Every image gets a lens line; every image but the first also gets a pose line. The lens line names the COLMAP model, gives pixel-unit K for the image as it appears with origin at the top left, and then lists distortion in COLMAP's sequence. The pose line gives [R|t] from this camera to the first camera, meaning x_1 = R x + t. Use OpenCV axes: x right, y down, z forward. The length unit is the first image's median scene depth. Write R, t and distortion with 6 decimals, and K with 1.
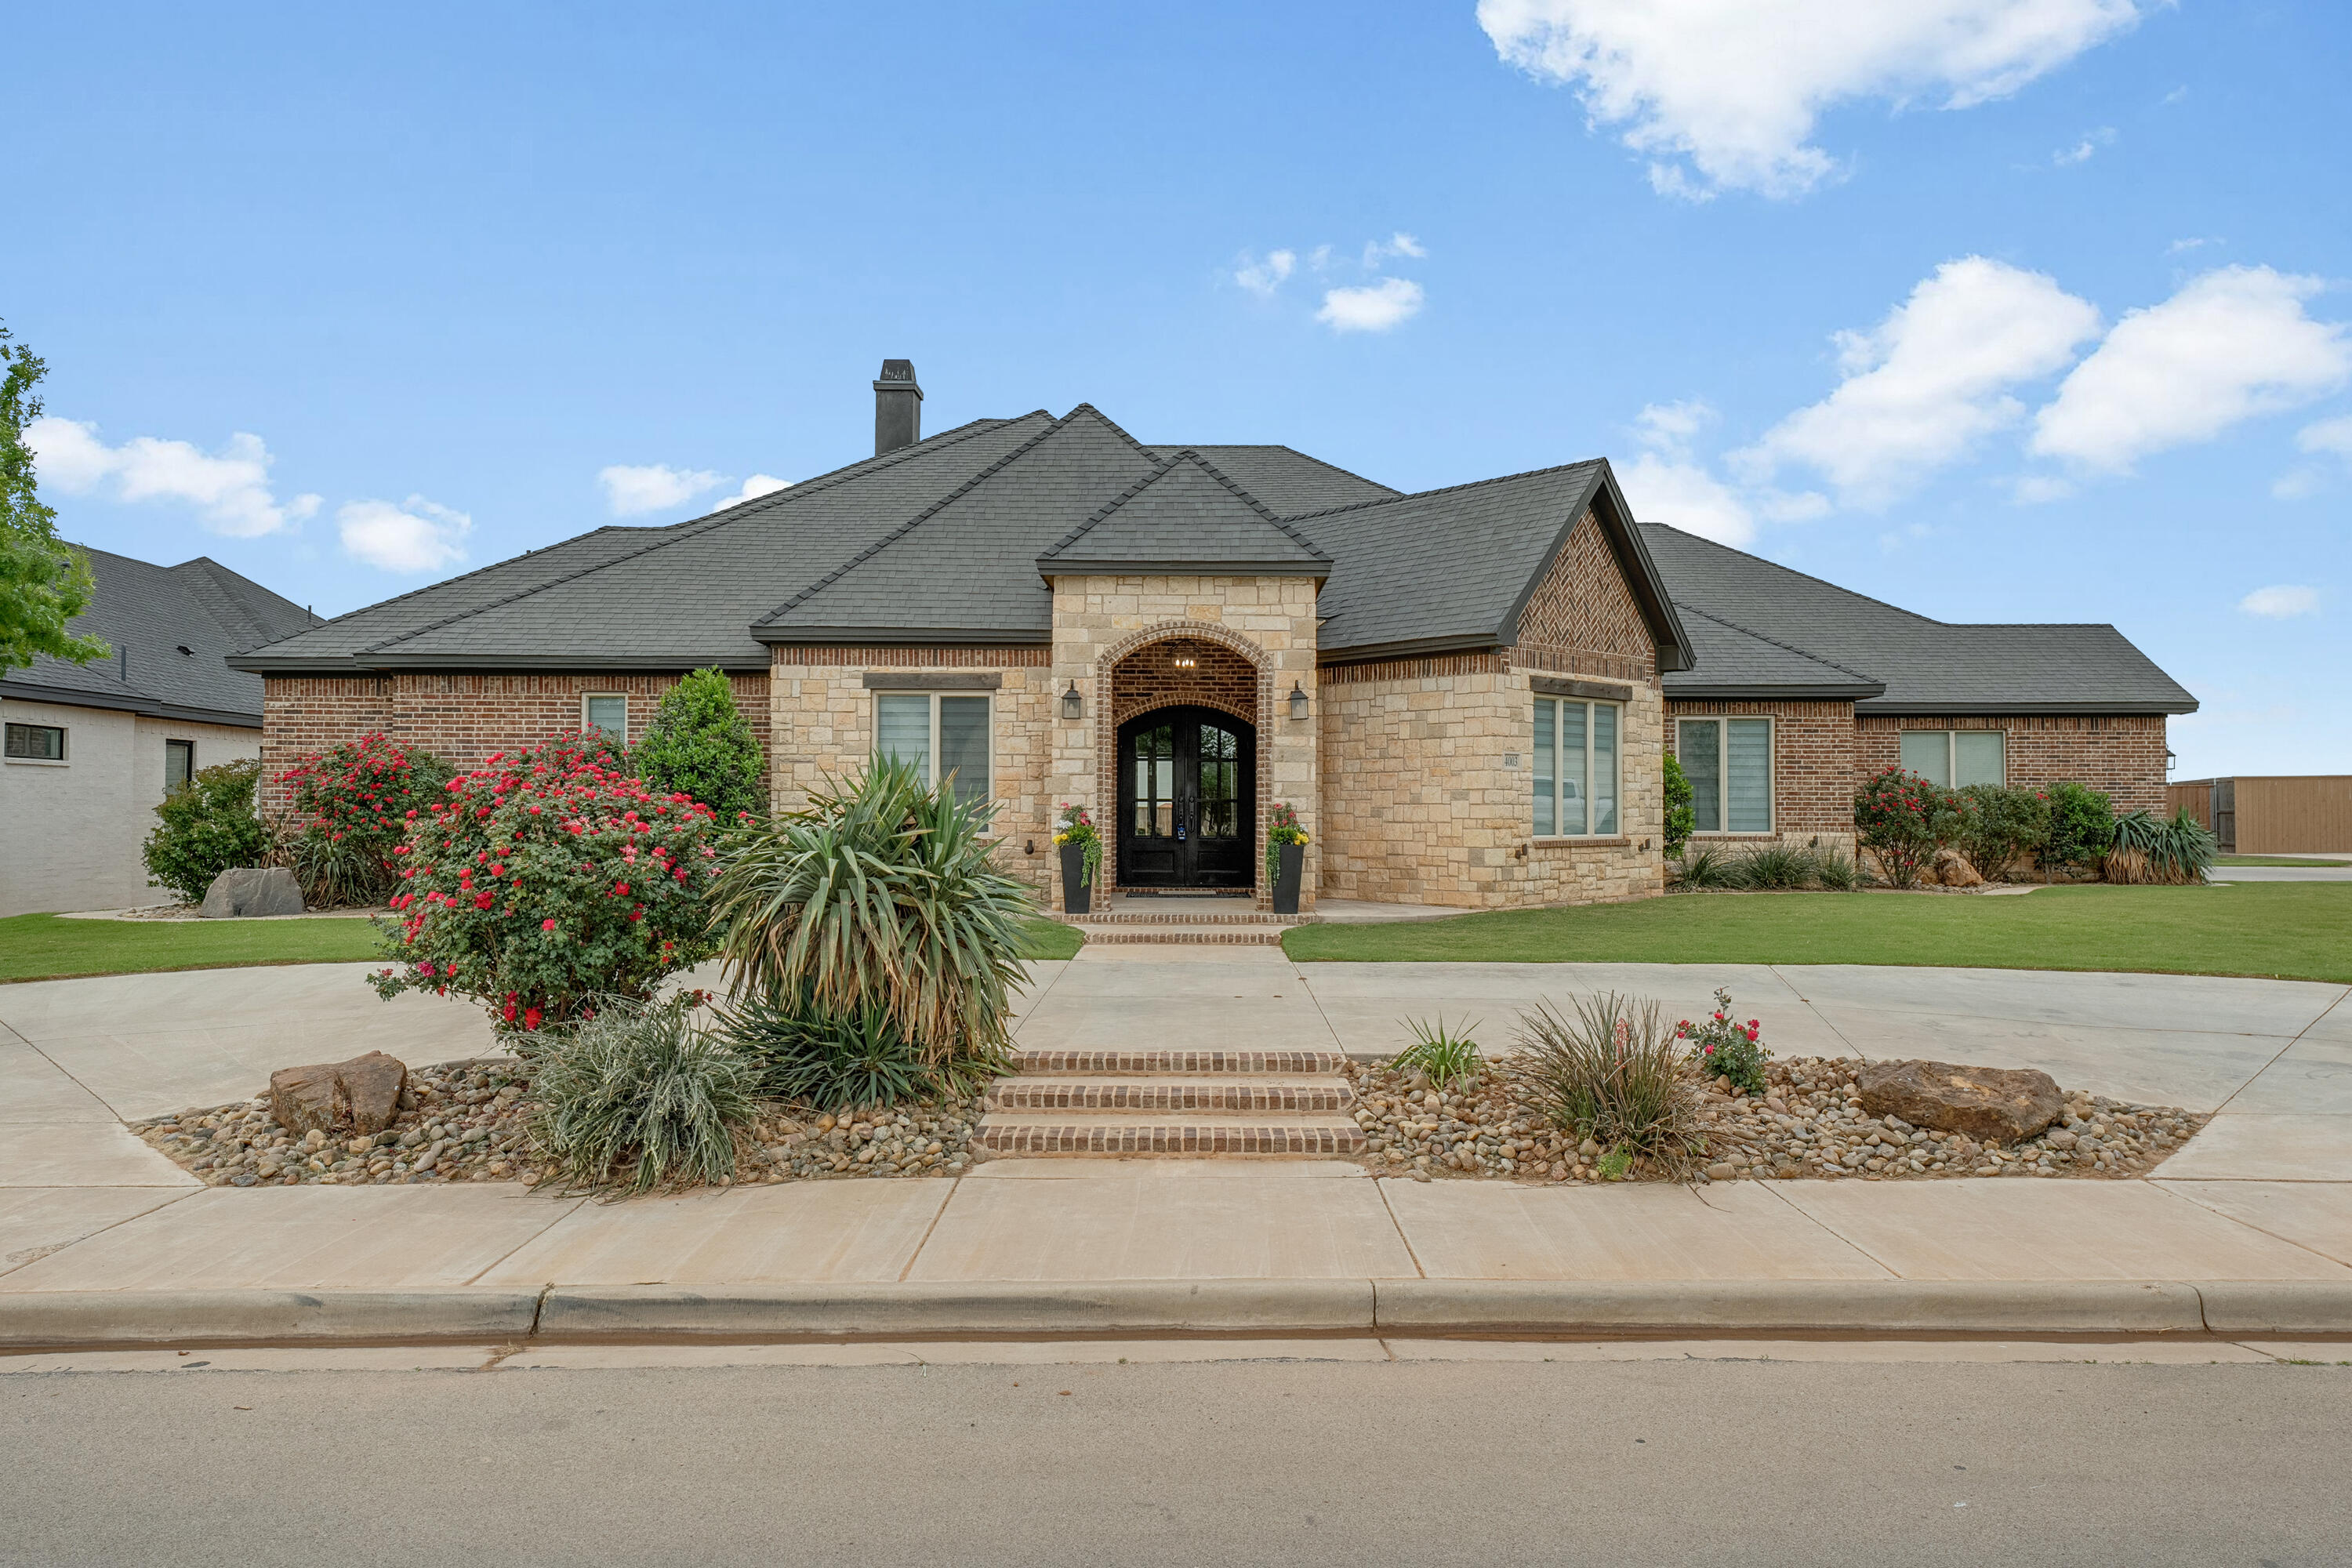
lens RADIAL K [[1119.3, 0, 1188.5], [0, 1119.3, 791.2], [0, 0, 1]] dist [-0.000987, -0.000079]
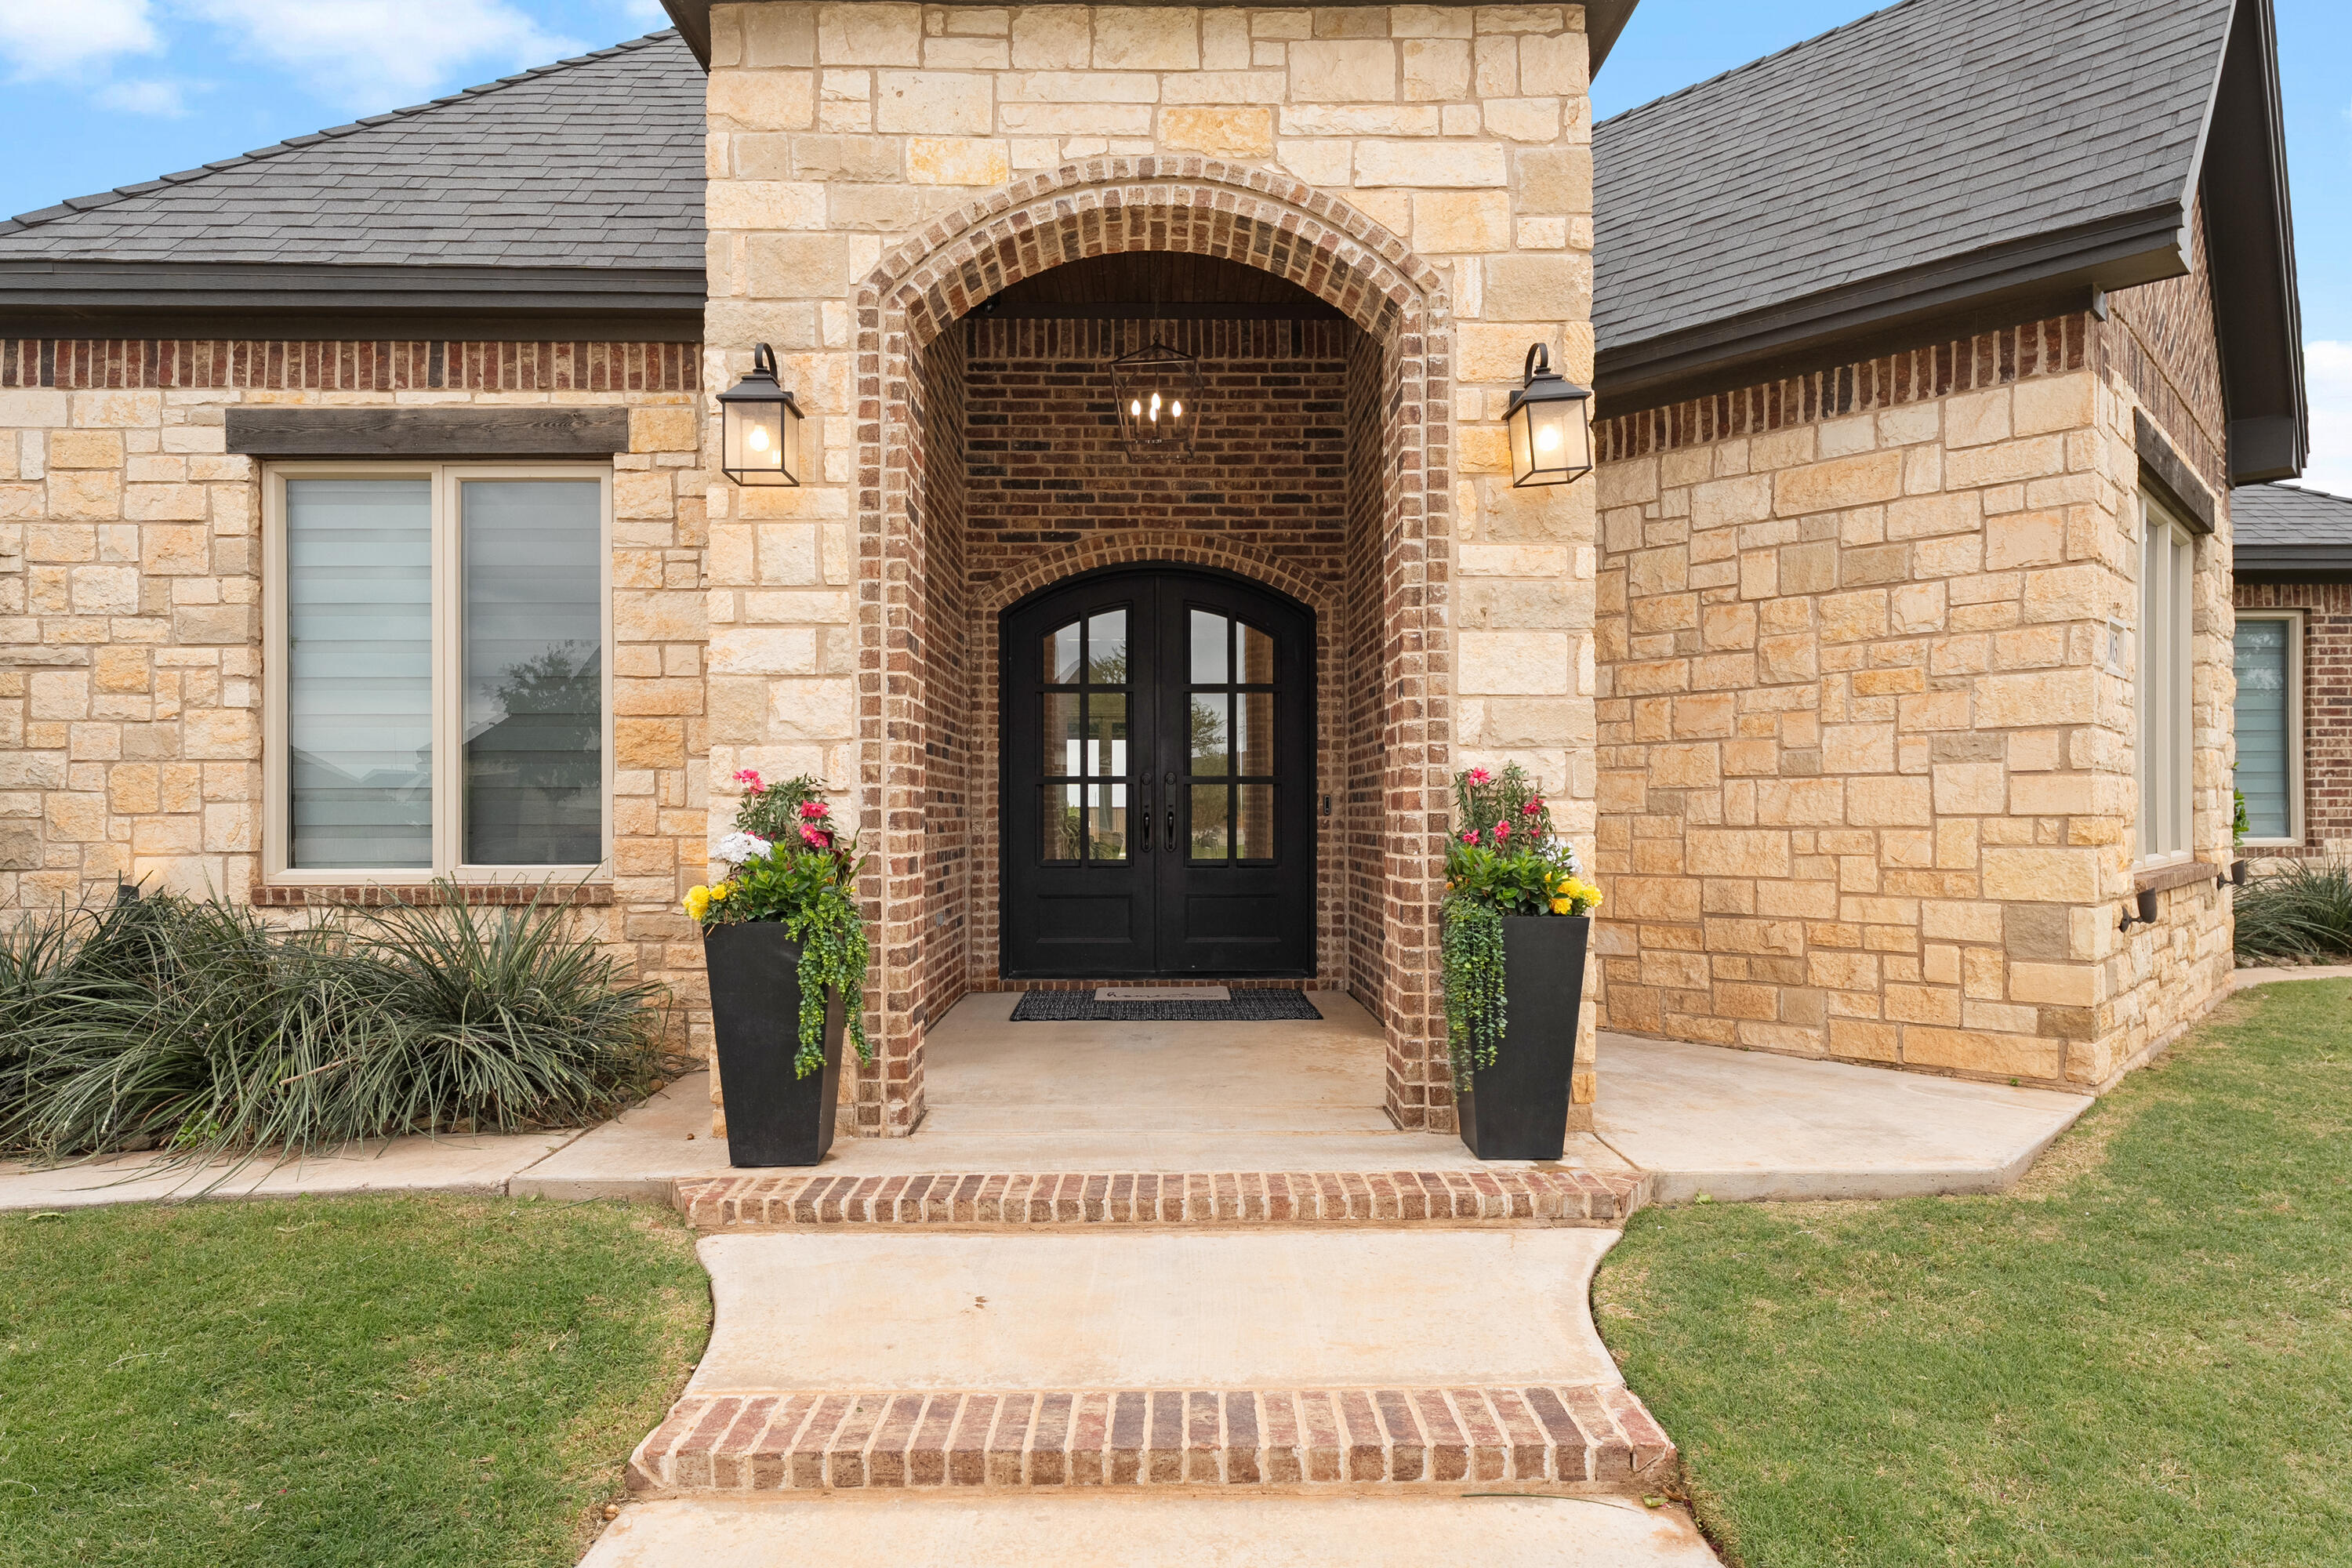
lens RADIAL K [[1119.3, 0, 1188.5], [0, 1119.3, 791.2], [0, 0, 1]] dist [-0.000987, -0.000079]
pose [[0.999558, -0.006739, 0.028960, -0.003414], [0.006727, 0.999977, 0.000515, 0.015107], [-0.028963, -0.000320, 0.999580, 0.664272]]
